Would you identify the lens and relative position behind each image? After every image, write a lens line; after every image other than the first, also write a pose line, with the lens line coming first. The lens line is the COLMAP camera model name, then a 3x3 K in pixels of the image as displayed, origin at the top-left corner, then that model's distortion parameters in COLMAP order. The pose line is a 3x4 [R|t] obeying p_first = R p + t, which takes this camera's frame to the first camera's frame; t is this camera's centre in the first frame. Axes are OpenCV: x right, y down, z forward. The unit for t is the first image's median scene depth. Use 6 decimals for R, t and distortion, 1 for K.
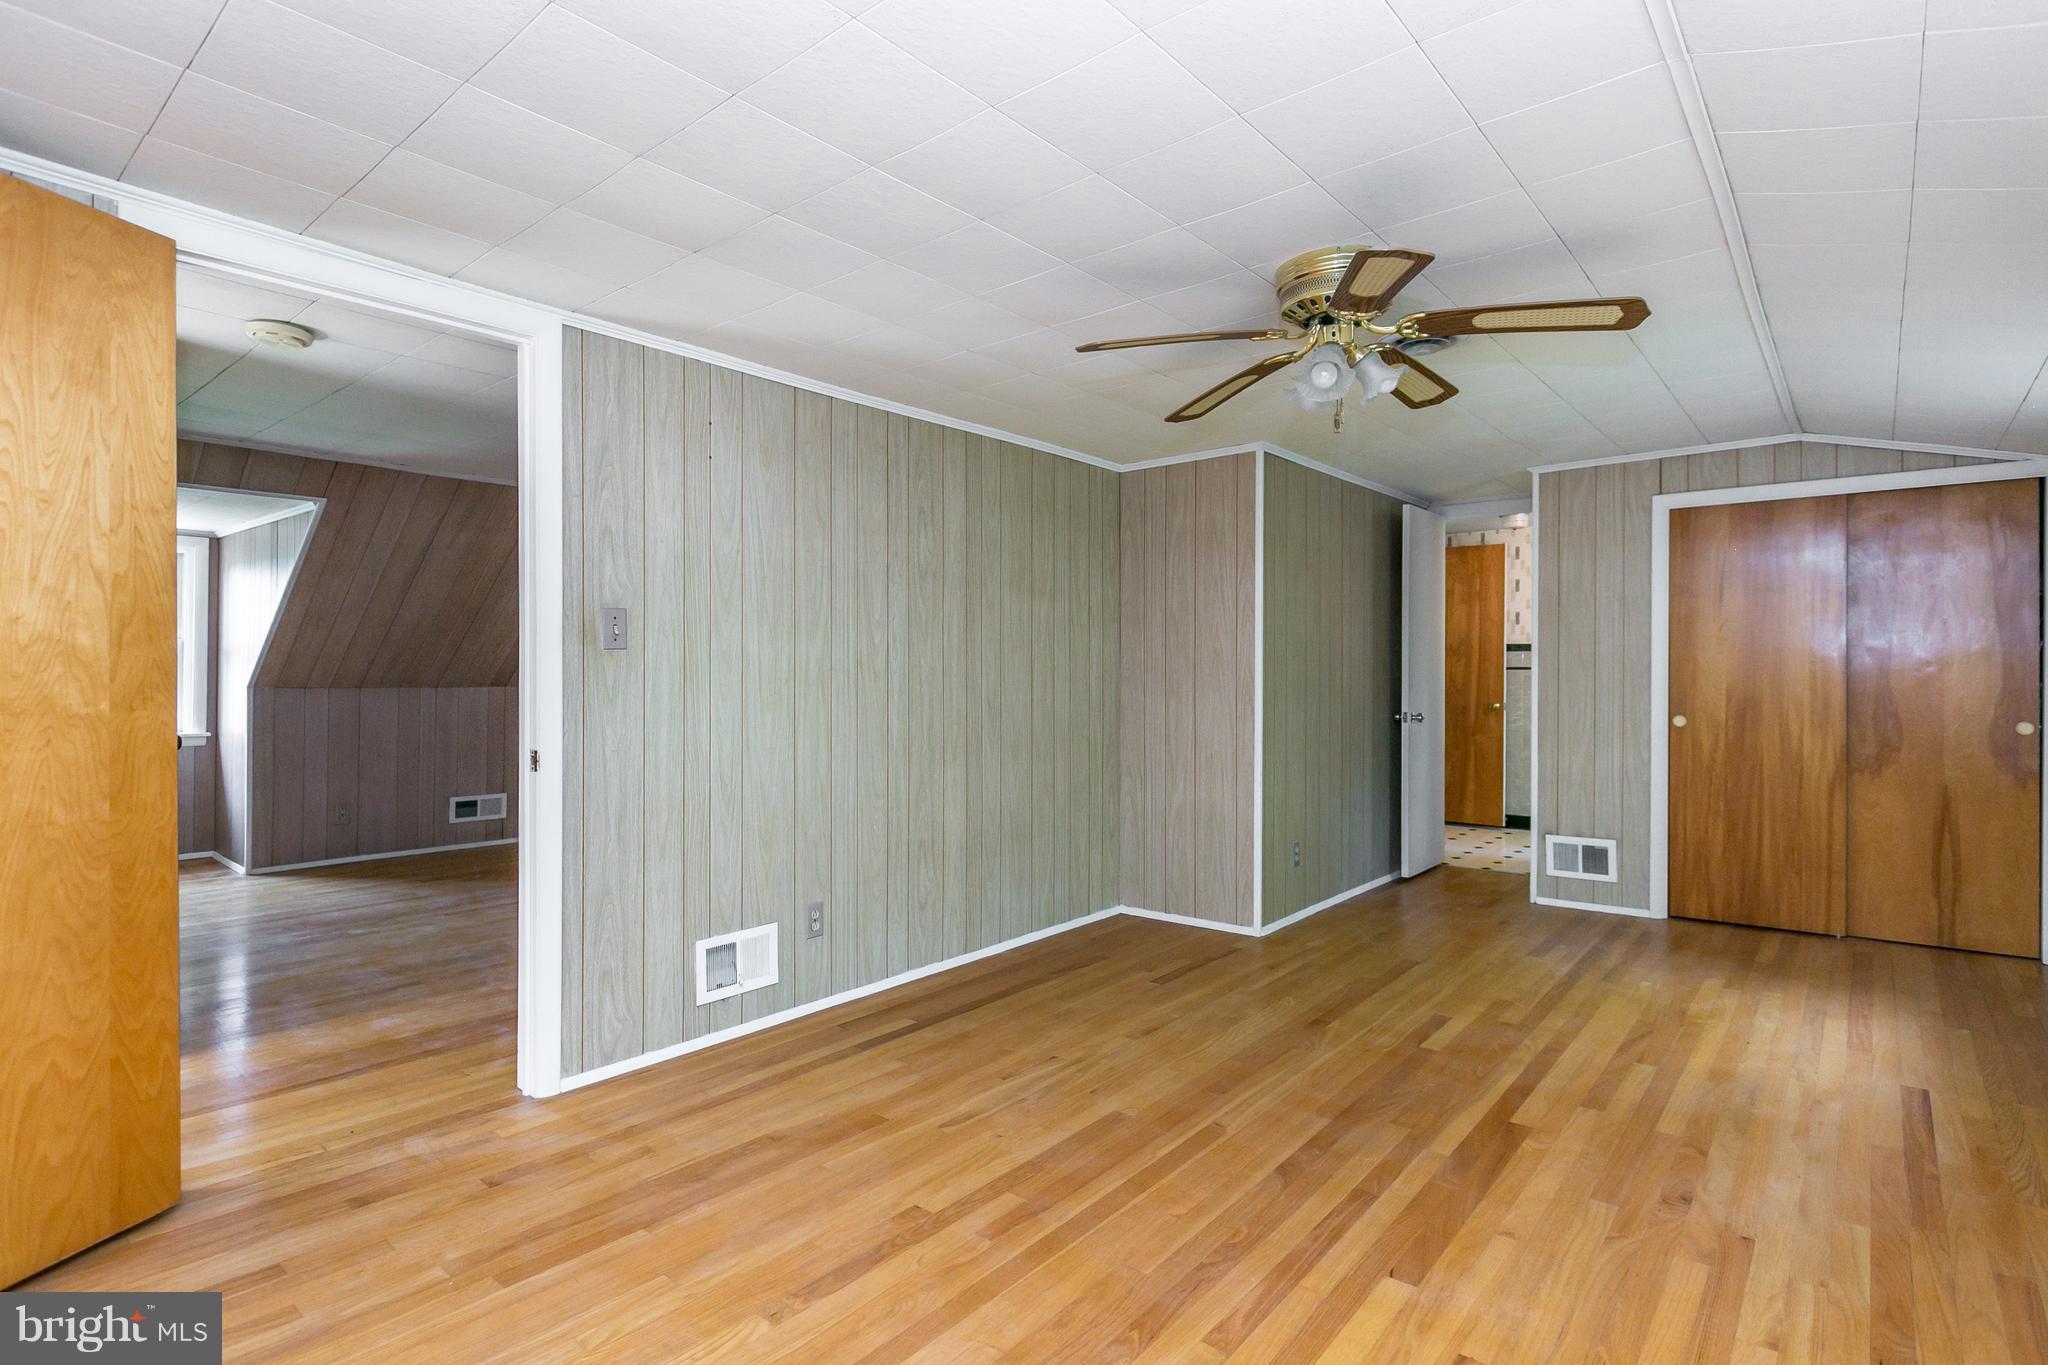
lens RADIAL K [[966.9, 0, 1024.0], [0, 966.9, 682.5], [0, 0, 1]] dist [-0.000718, -0.000064]
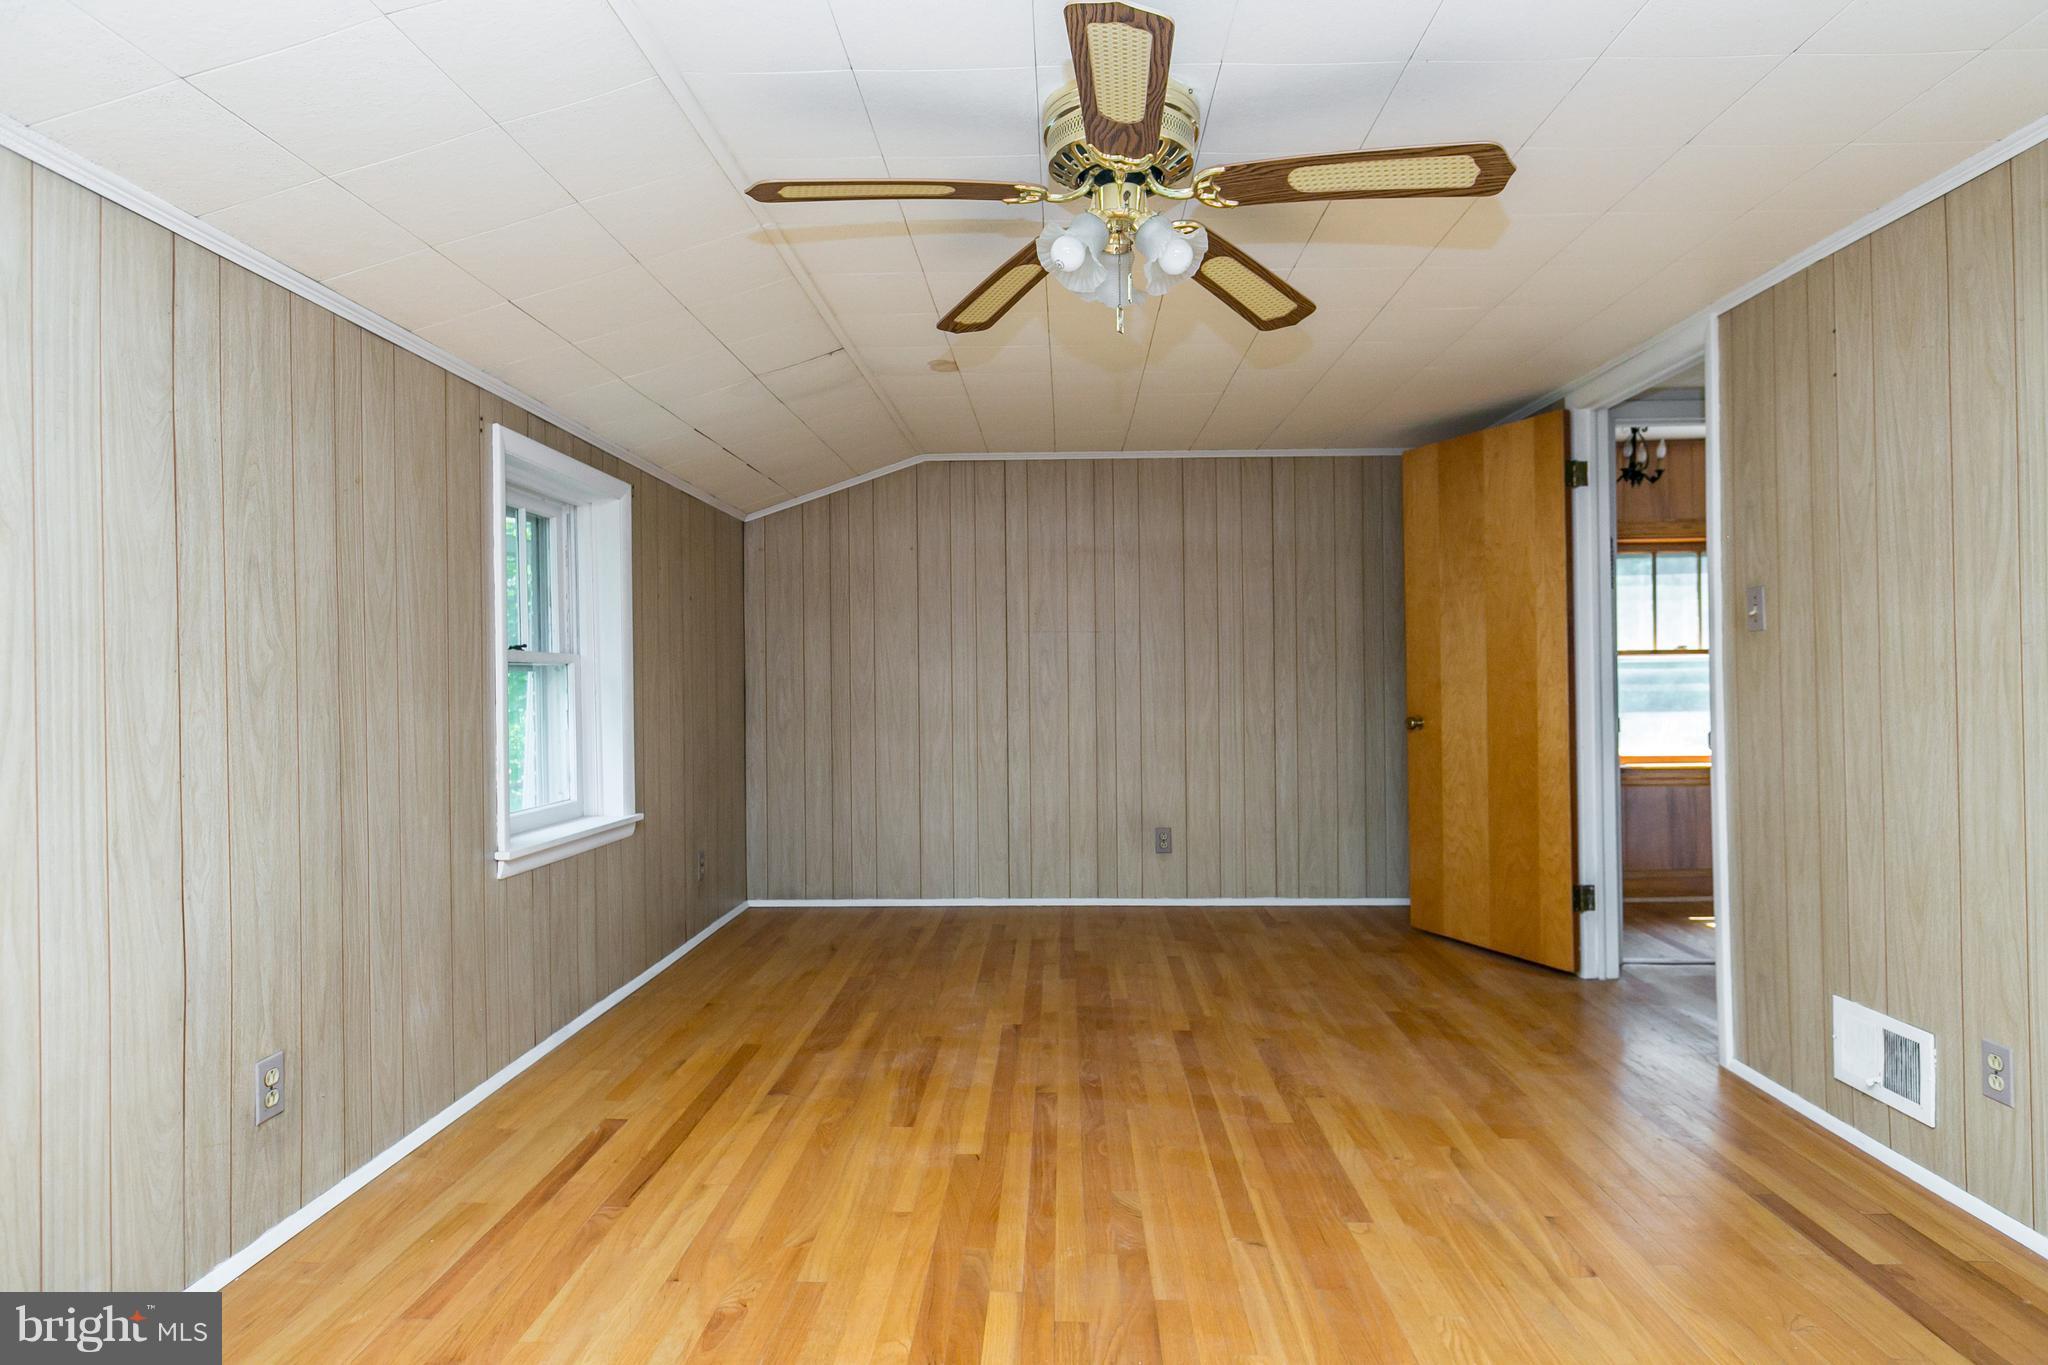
lens RADIAL K [[921.2, 0, 1044.1], [0, 921.2, 676.3], [0, 0, 1]] dist [-0.000925, -0.000102]
pose [[-0.745786, 0.008194, -0.666135, 0.655622], [0.005362, 0.999966, 0.006296, -0.000530], [0.666164, 0.001124, -0.745805, 1.159218]]
